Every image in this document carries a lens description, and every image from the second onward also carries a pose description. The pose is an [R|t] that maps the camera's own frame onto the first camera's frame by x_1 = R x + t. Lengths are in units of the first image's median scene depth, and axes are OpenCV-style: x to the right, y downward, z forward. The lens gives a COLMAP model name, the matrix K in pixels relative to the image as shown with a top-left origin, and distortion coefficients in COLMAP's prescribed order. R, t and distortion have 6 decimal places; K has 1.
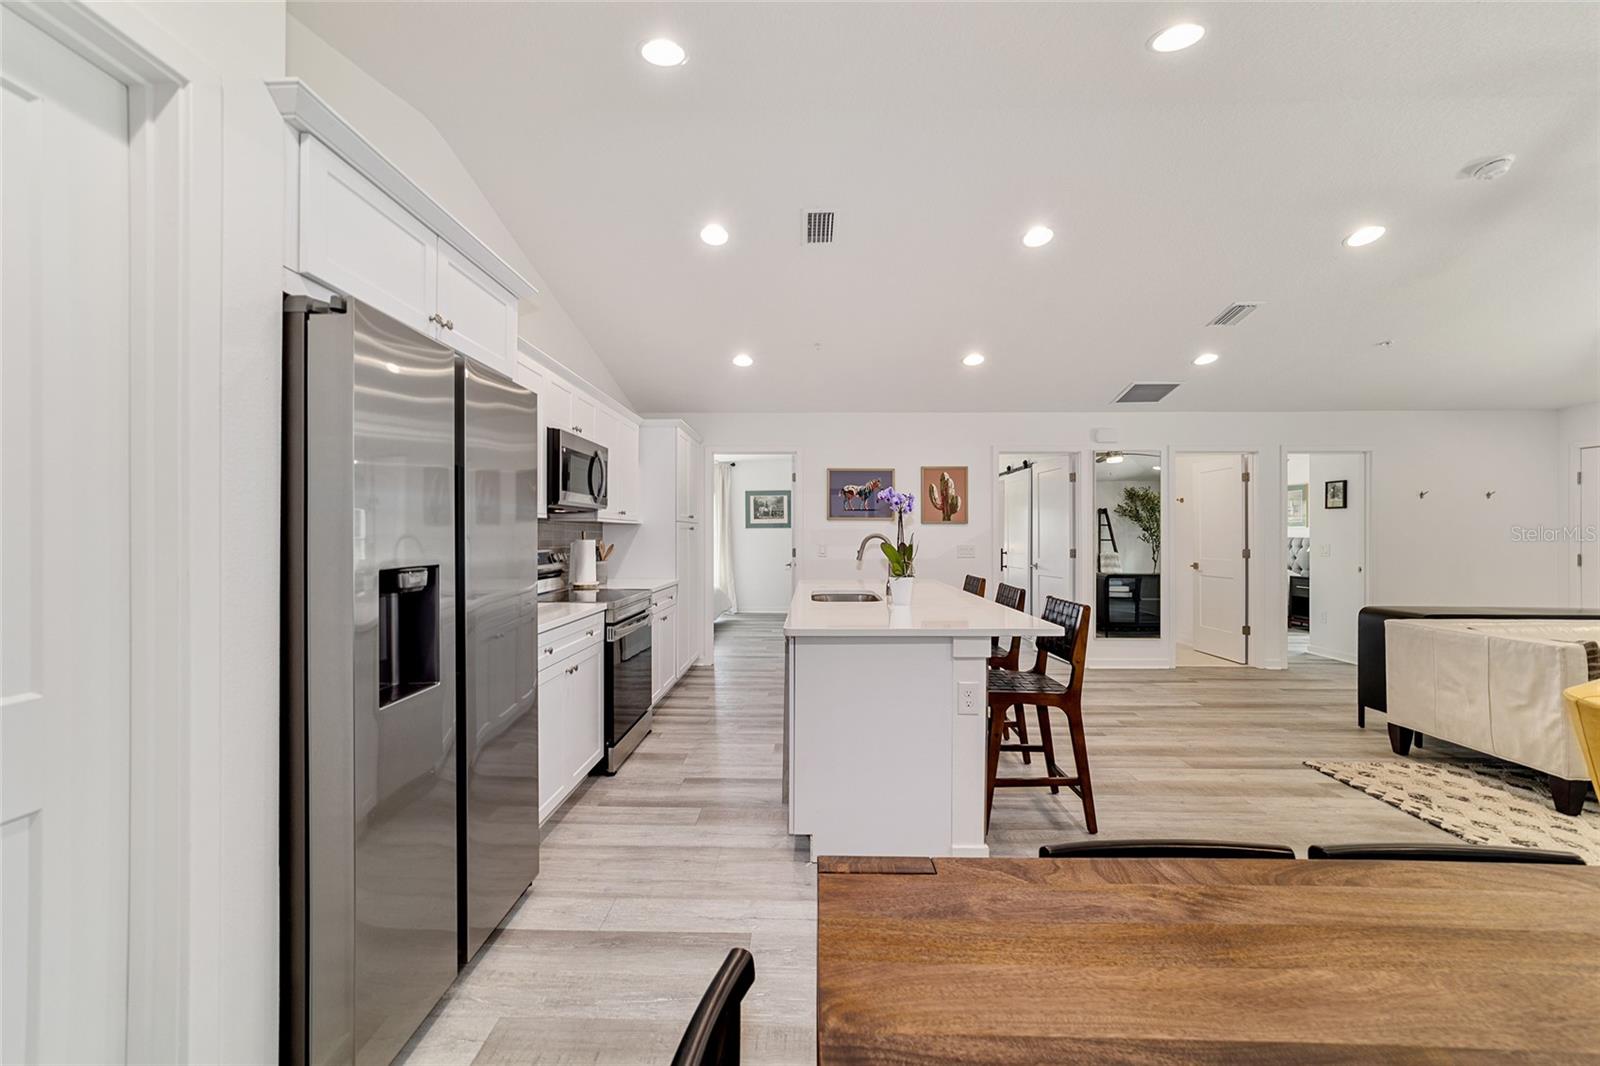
lens RADIAL K [[612.7, 0, 795.9], [0, 612.7, 533.9], [0, 0, 1]] dist [-0.012129, 0.005343]
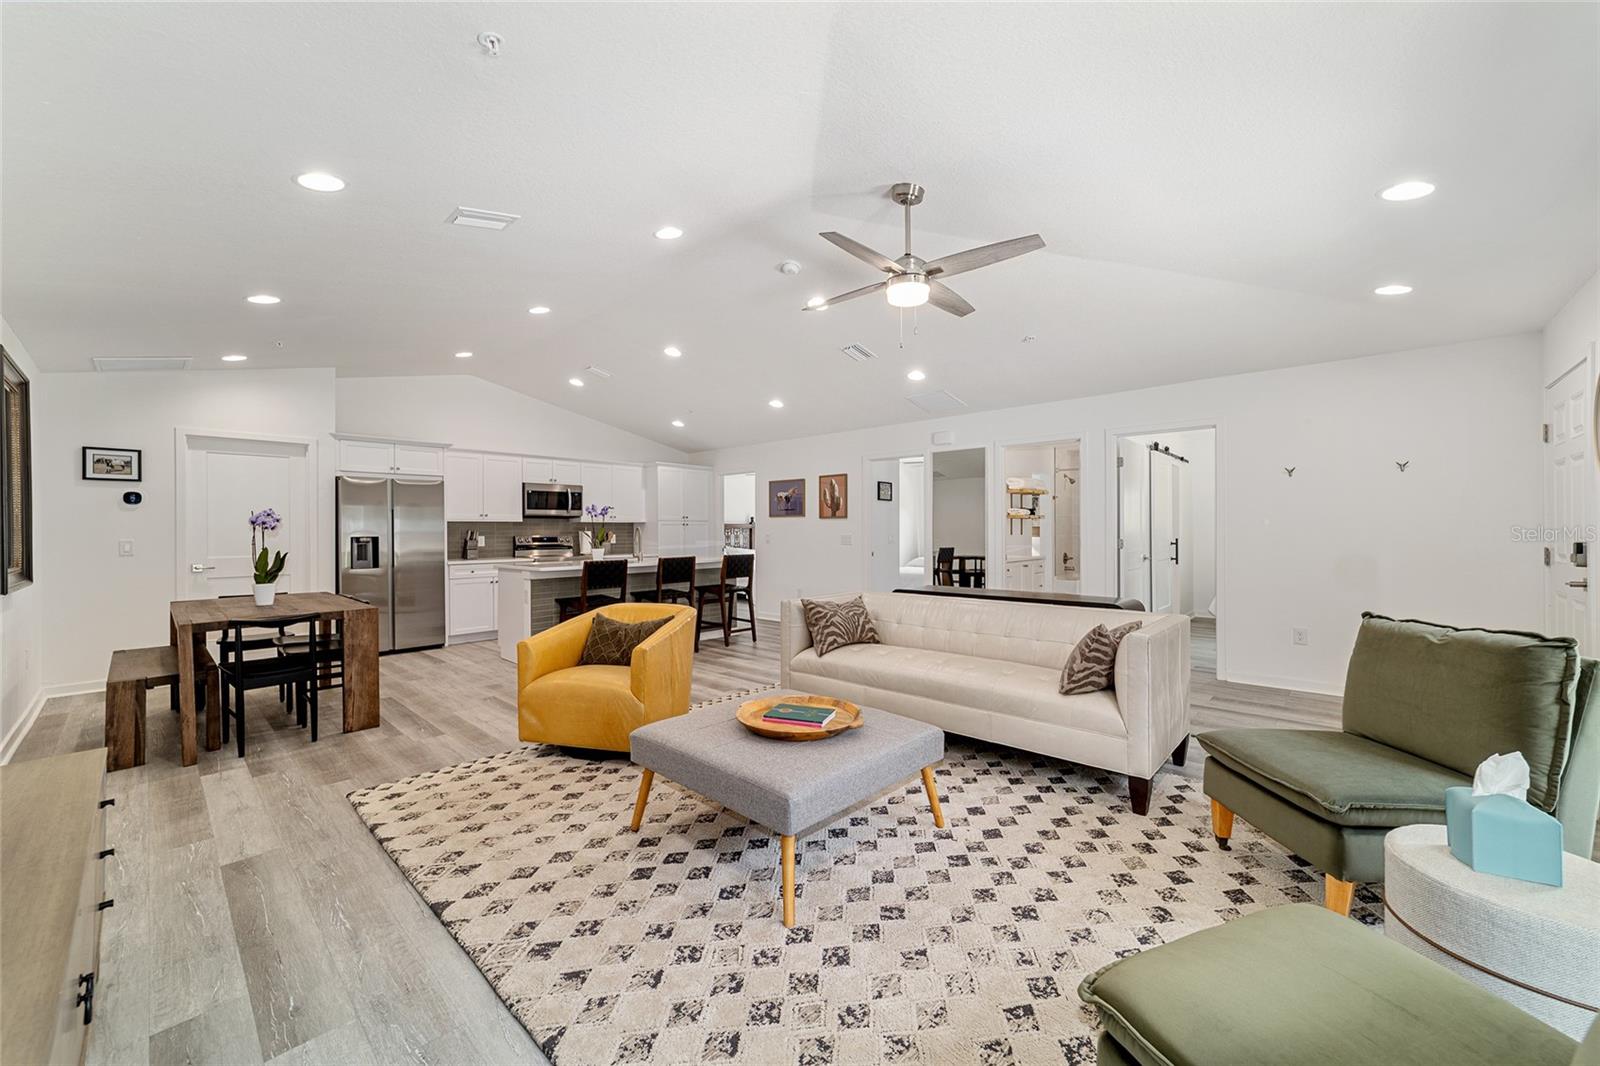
lens RADIAL K [[612.7, 0, 795.7], [0, 612.7, 528.7], [0, 0, 1]] dist [-0.012129, 0.005343]
pose [[0.751439, -0.006617, -0.659769, 1.252062], [0.006483, 0.999975, -0.002645, 0.009334], [0.659770, -0.002289, 0.751464, -0.043601]]
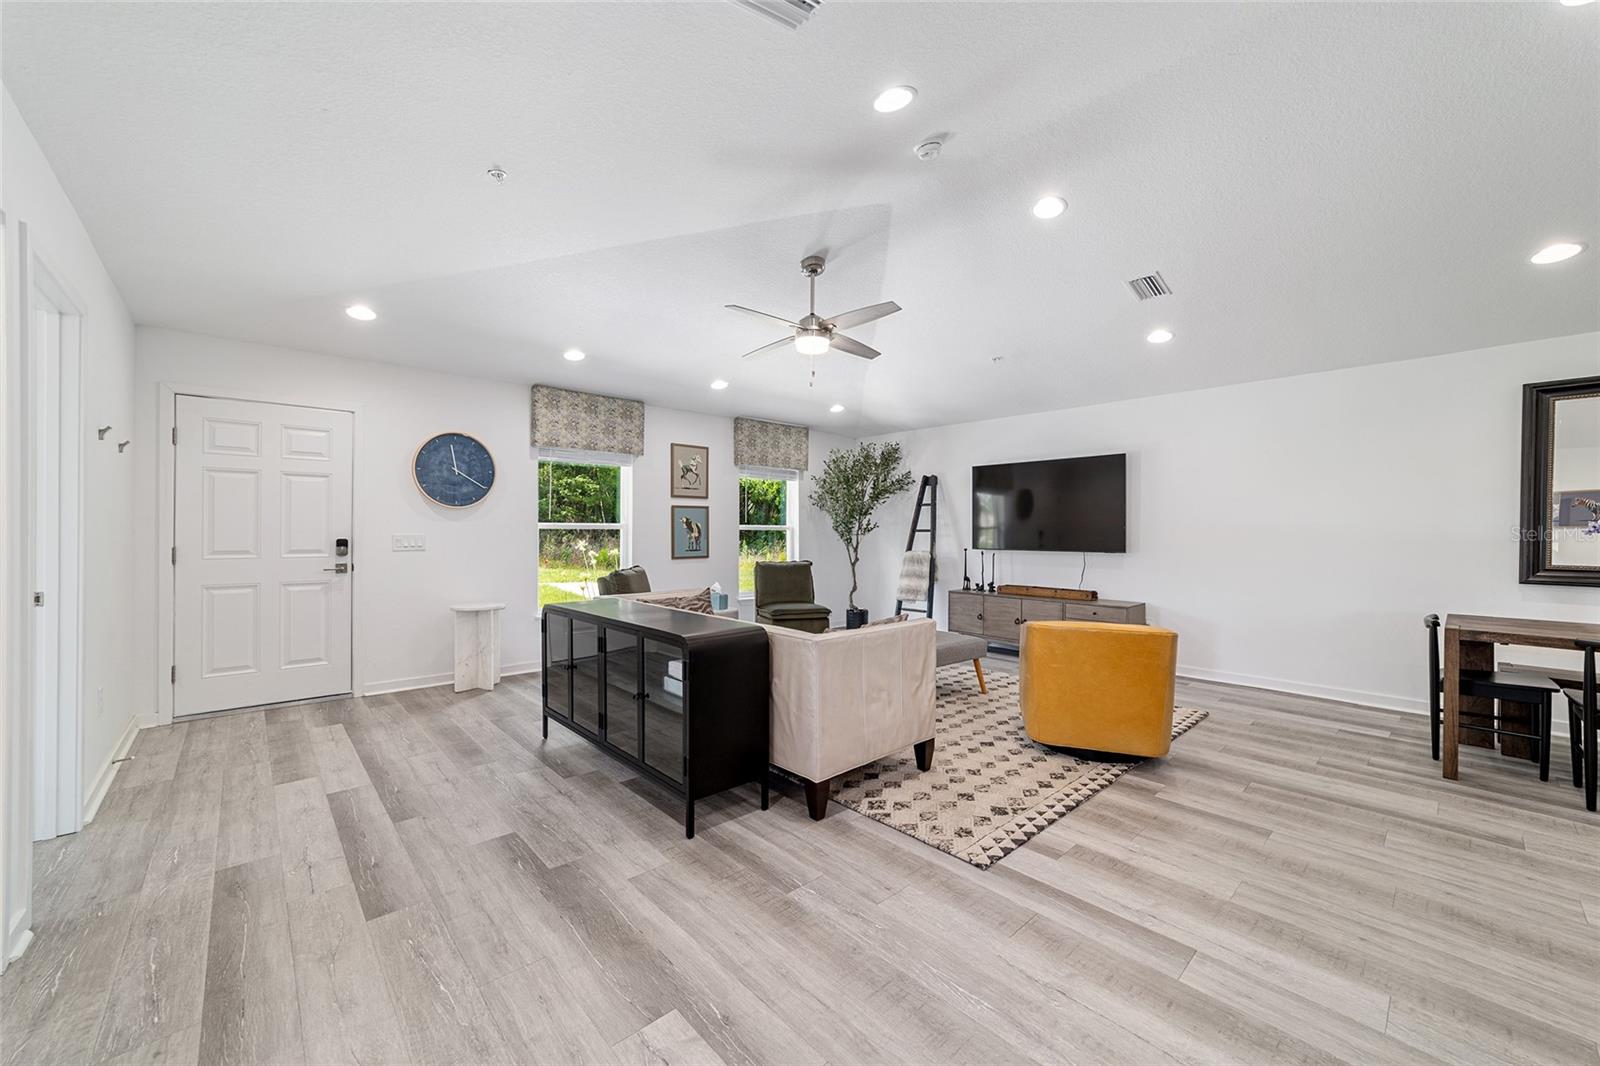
lens RADIAL K [[612.7, 0, 801.3], [0, 612.7, 529.0], [0, 0, 1]] dist [-0.012129, 0.005343]
pose [[-0.698257, -0.001123, 0.715846, 0.346858], [-0.007312, 0.999958, -0.005563, 0.013159], [-0.715810, -0.009119, -0.698236, 1.098359]]
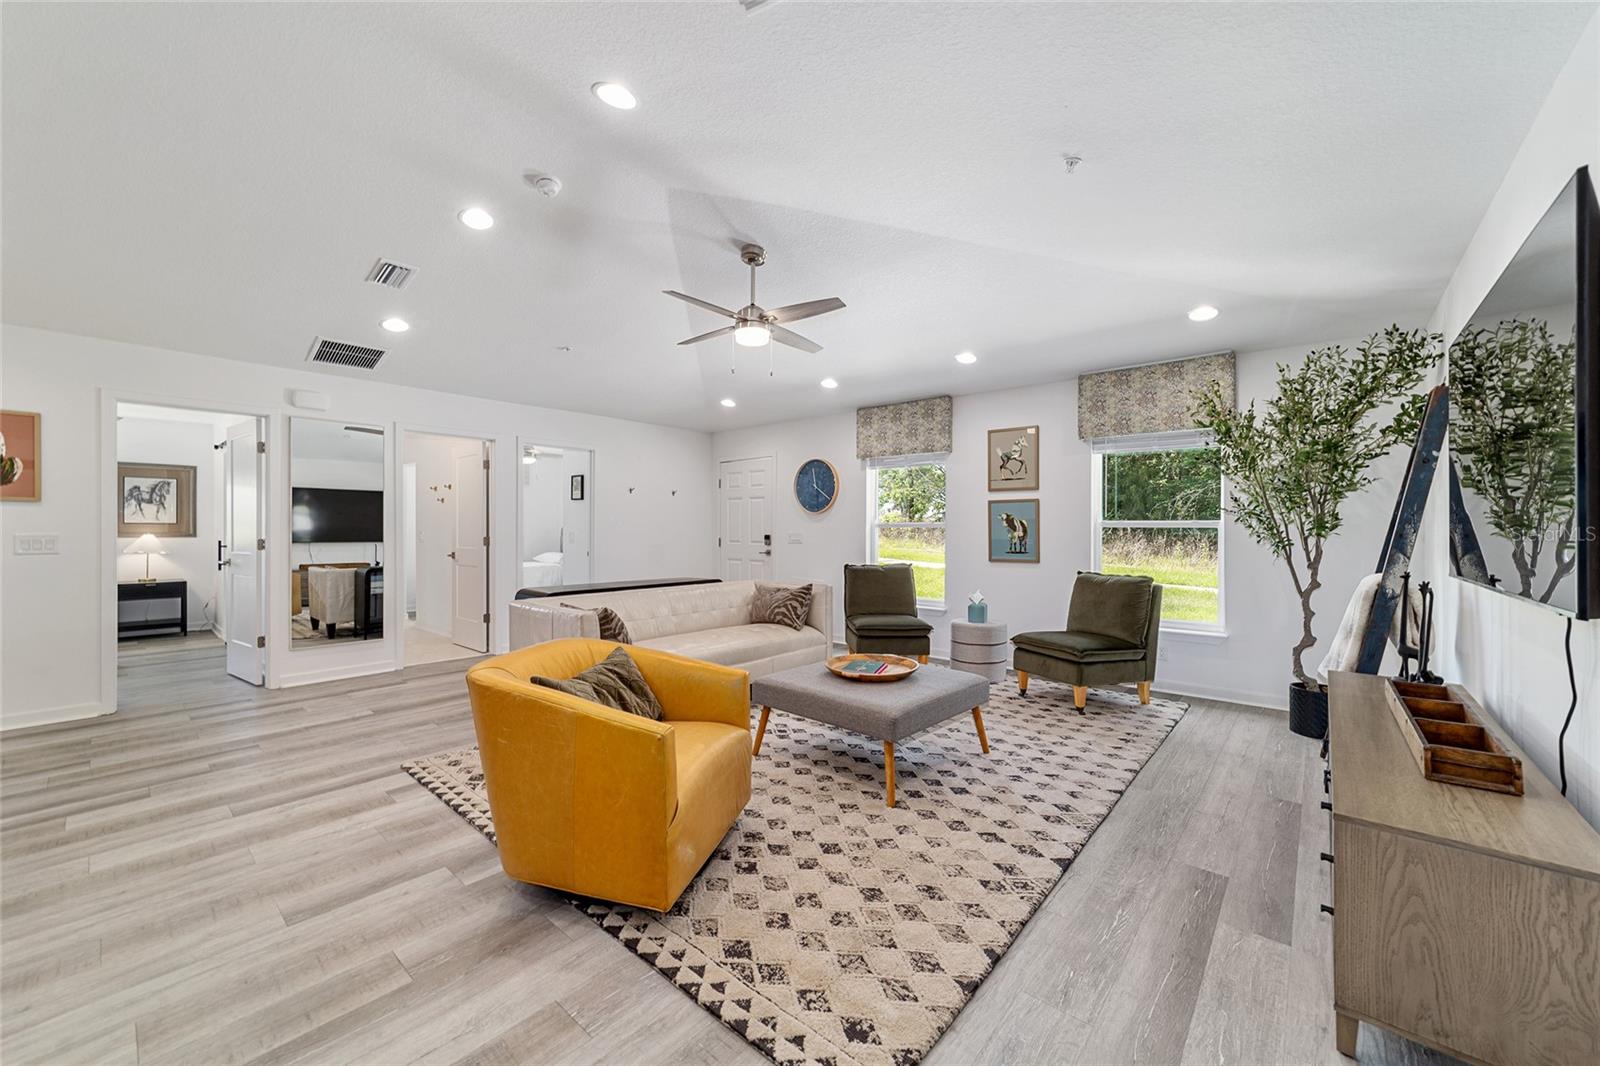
lens RADIAL K [[612.7, 0, 794.8], [0, 612.7, 529.5], [0, 0, 1]] dist [-0.012129, 0.005343]
pose [[0.632047, -0.000578, 0.774930, 0.341615], [-0.002984, 0.999990, 0.003180, 0.009920], [-0.774925, -0.004322, 0.632039, -0.026951]]
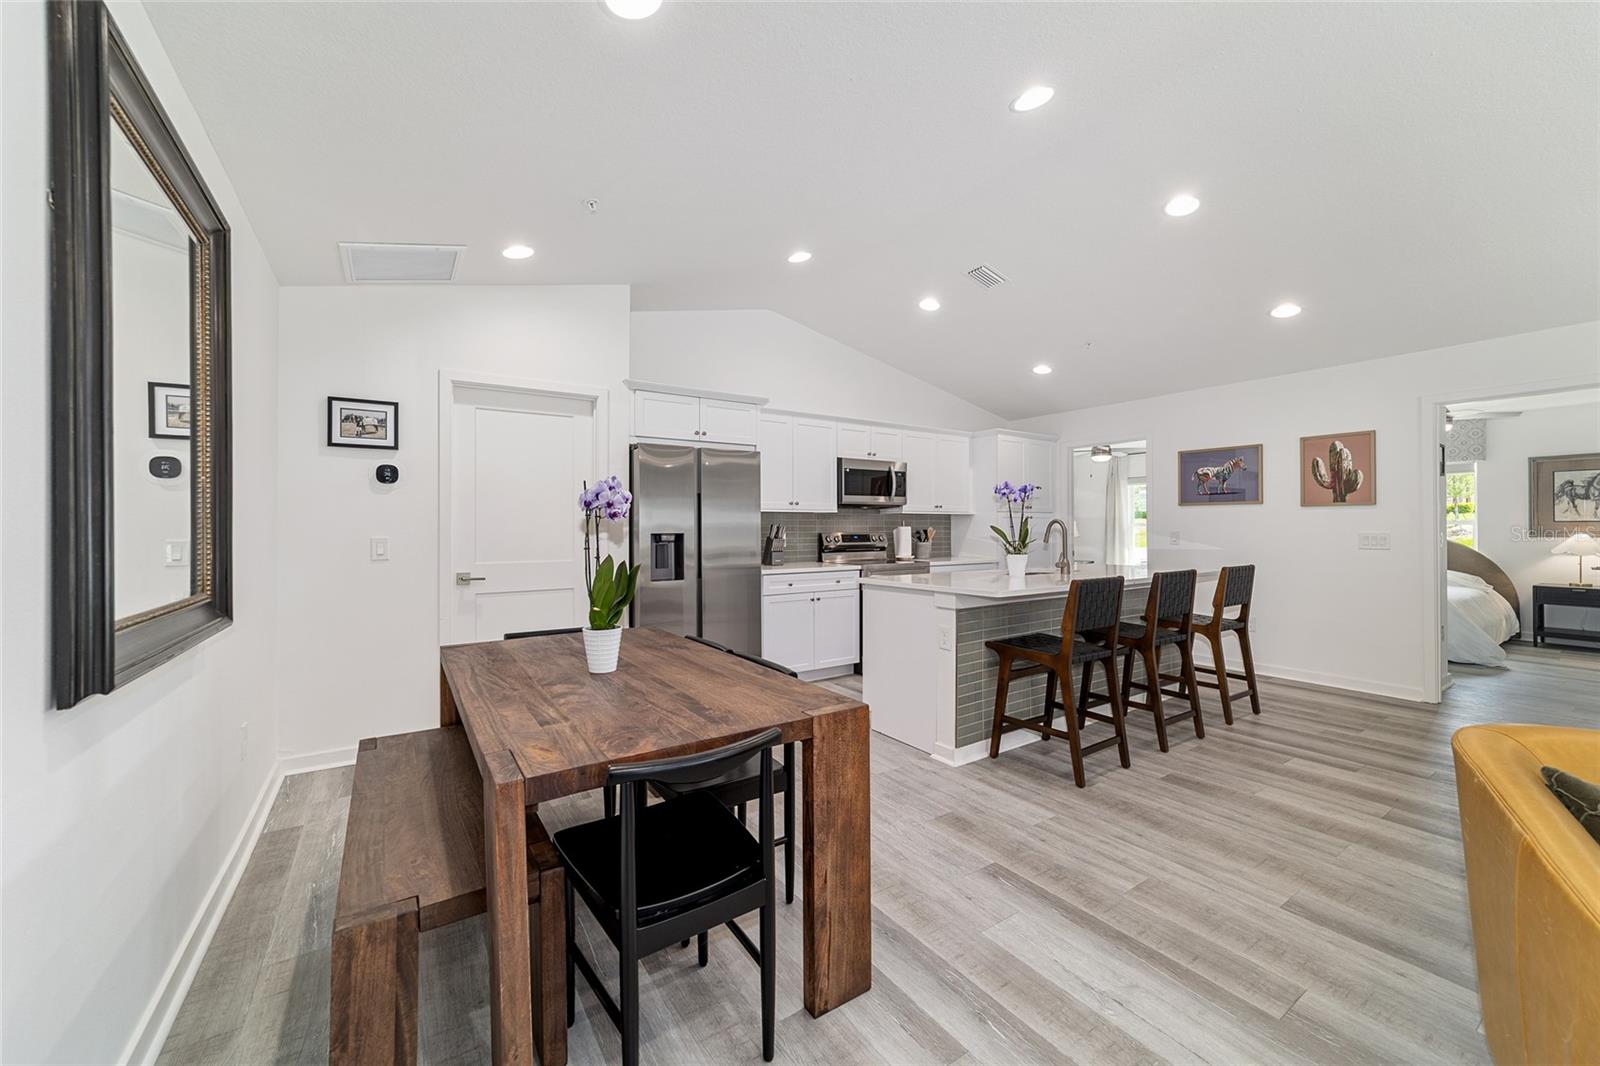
lens RADIAL K [[612.7, 0, 797.6], [0, 612.7, 527.0], [0, 0, 1]] dist [-0.012129, 0.005343]
pose [[0.575585, -0.004353, -0.817731, 0.580627], [0.004787, 0.999987, -0.001953, 0.010329], [0.817728, -0.002790, 0.575598, -0.028779]]
